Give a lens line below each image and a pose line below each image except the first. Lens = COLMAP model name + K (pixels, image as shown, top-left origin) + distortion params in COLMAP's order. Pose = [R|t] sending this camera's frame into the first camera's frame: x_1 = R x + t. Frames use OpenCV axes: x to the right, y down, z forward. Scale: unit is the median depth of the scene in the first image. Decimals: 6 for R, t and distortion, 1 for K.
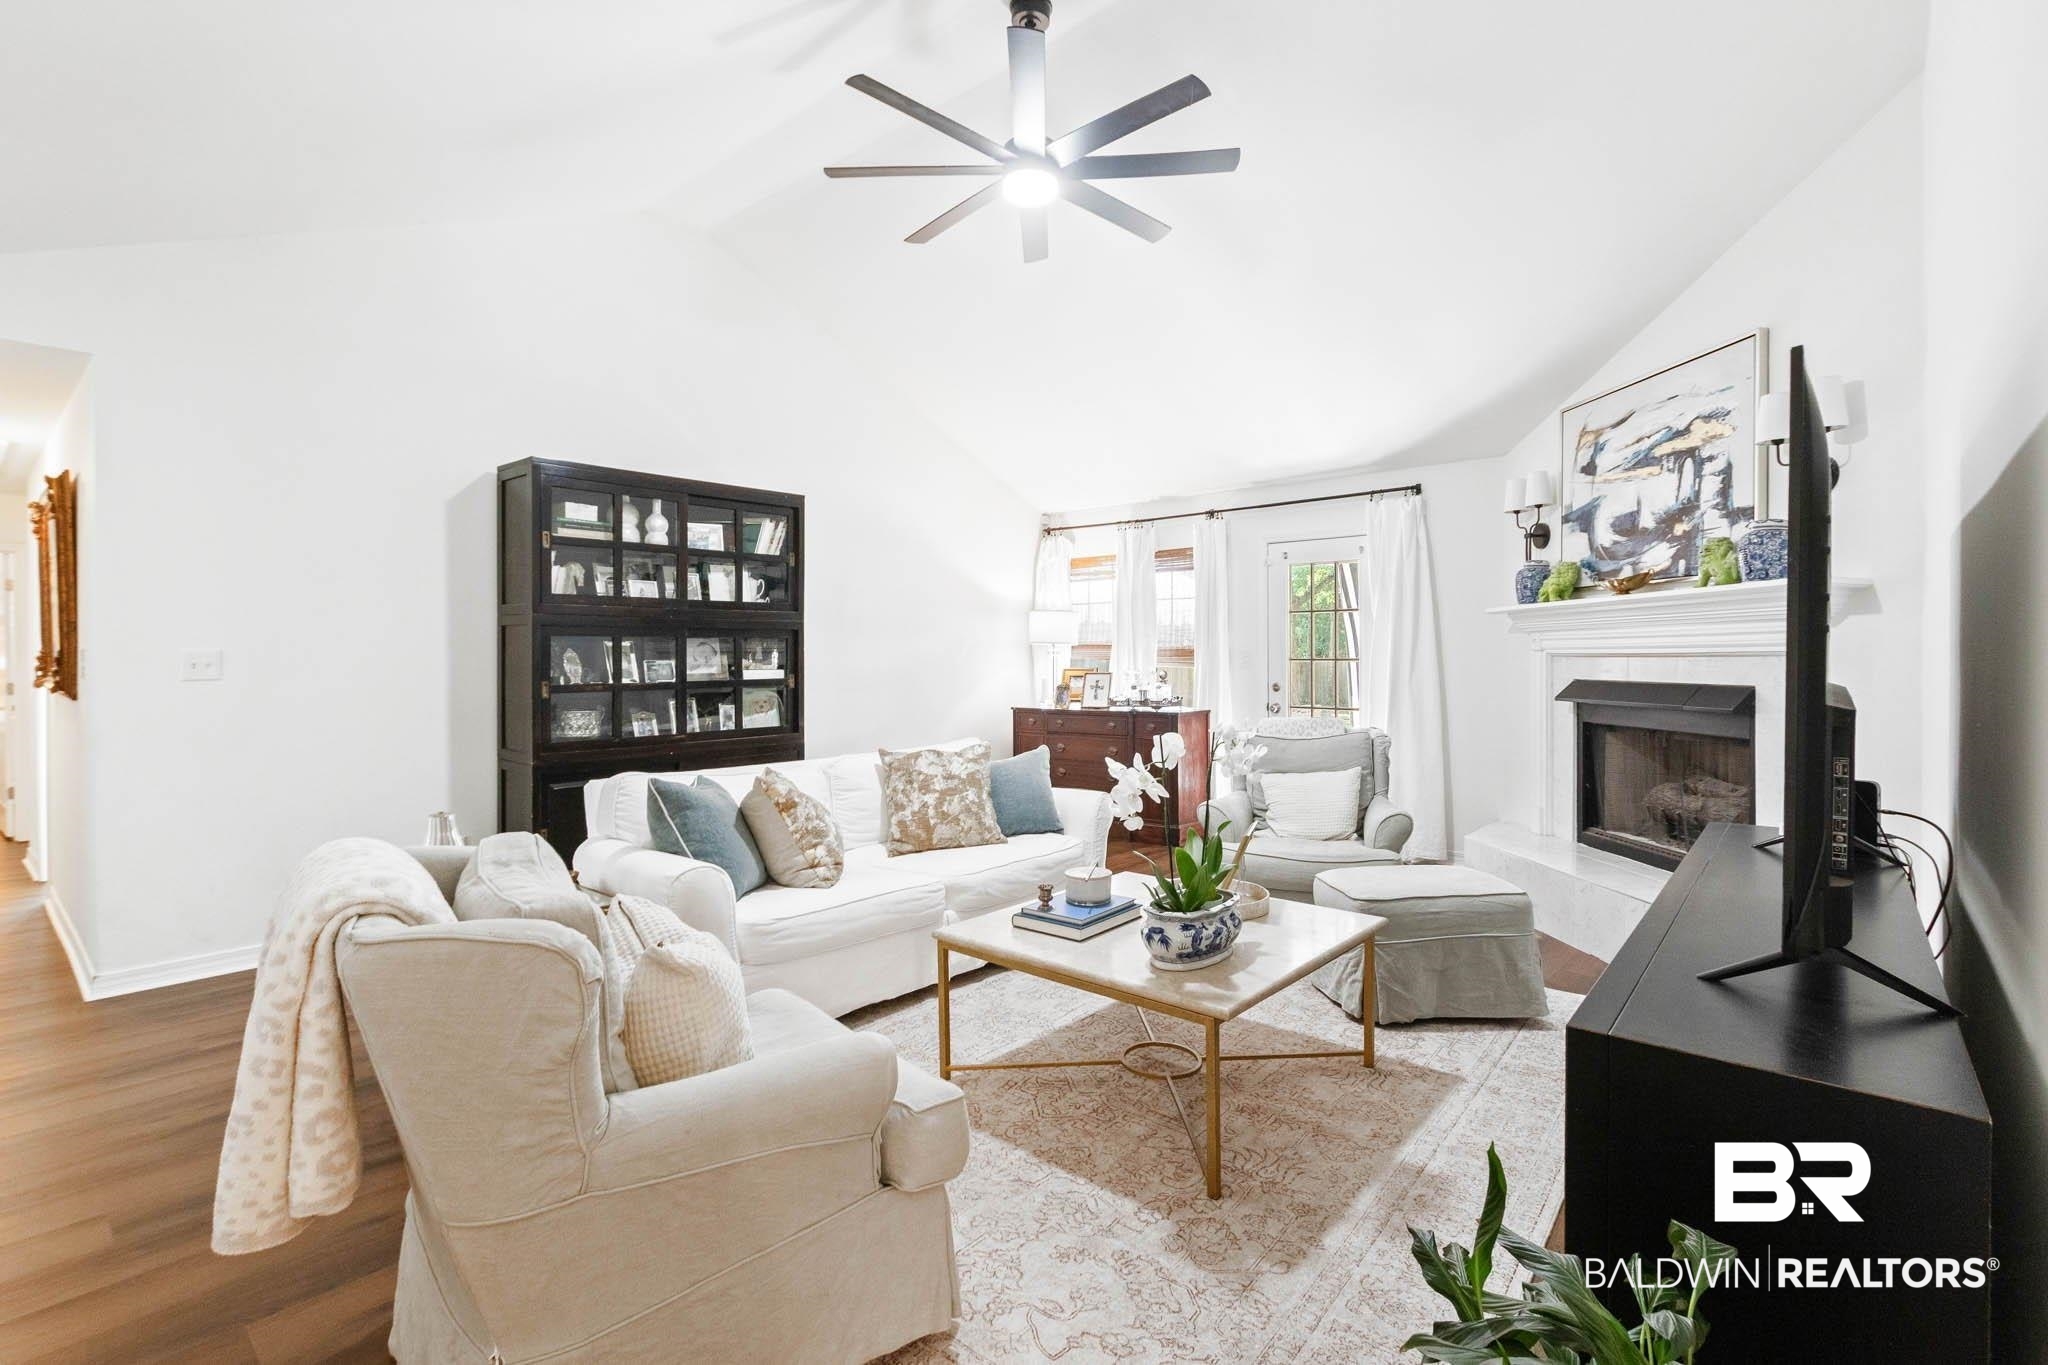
lens RADIAL K [[941.4, 0, 1023.4], [0, 941.4, 671.7], [0, 0, 1]] dist [0.002285, 0.000082]
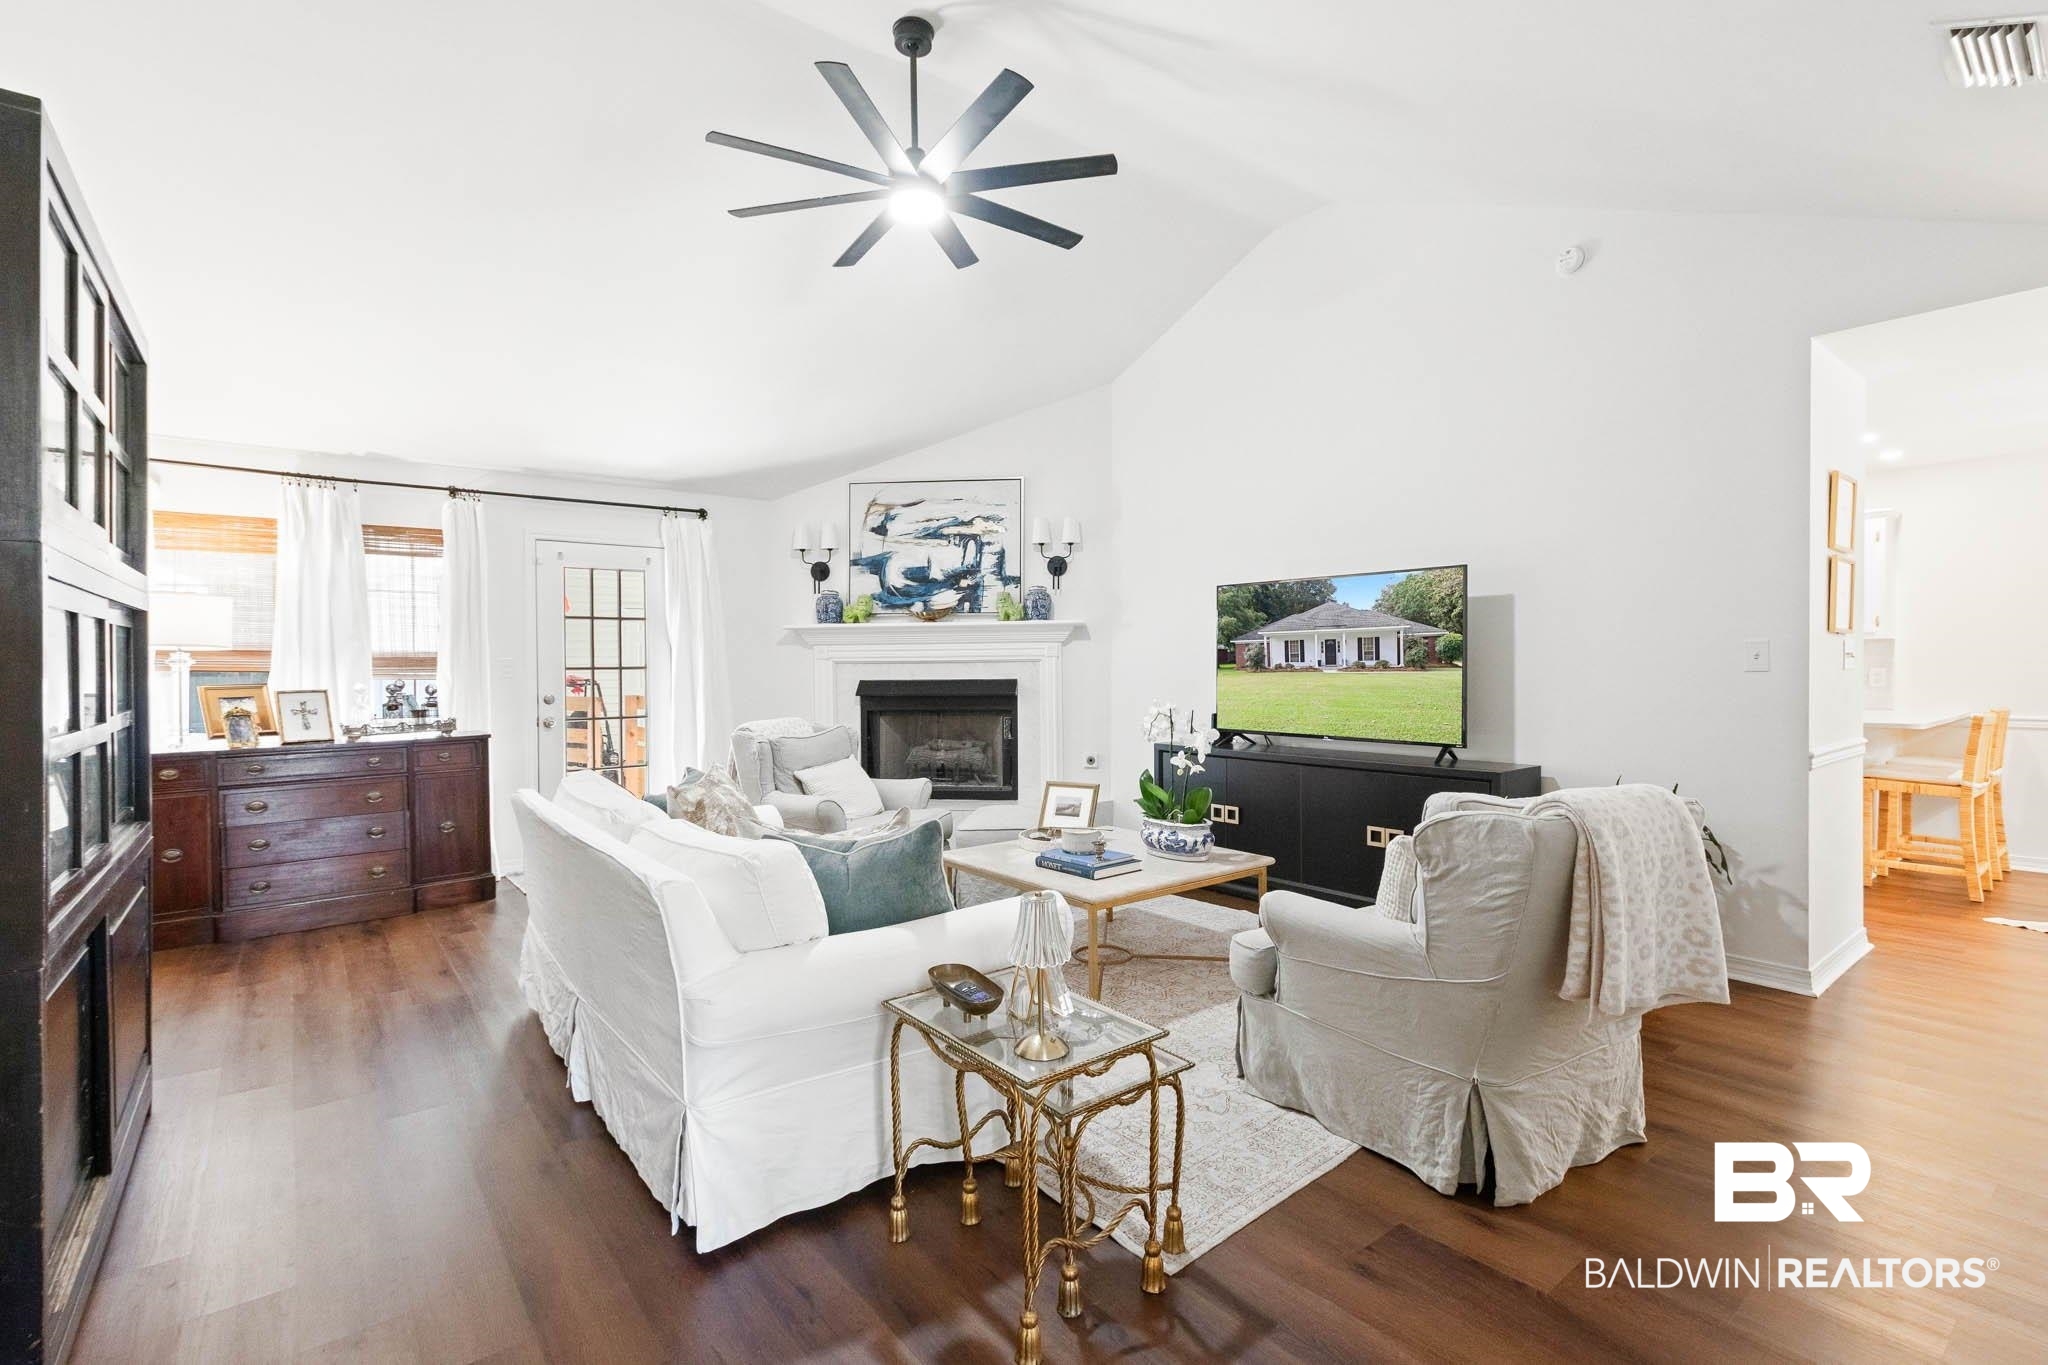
lens RADIAL K [[946.2, 0, 1031.6], [0, 946.2, 688.3], [0, 0, 1]] dist [0.004278, -0.000154]
pose [[0.179004, -0.025670, 0.983513, -0.818820], [0.024054, 0.999475, 0.021709, -0.004644], [-0.983554, 0.019772, 0.179527, 0.568574]]
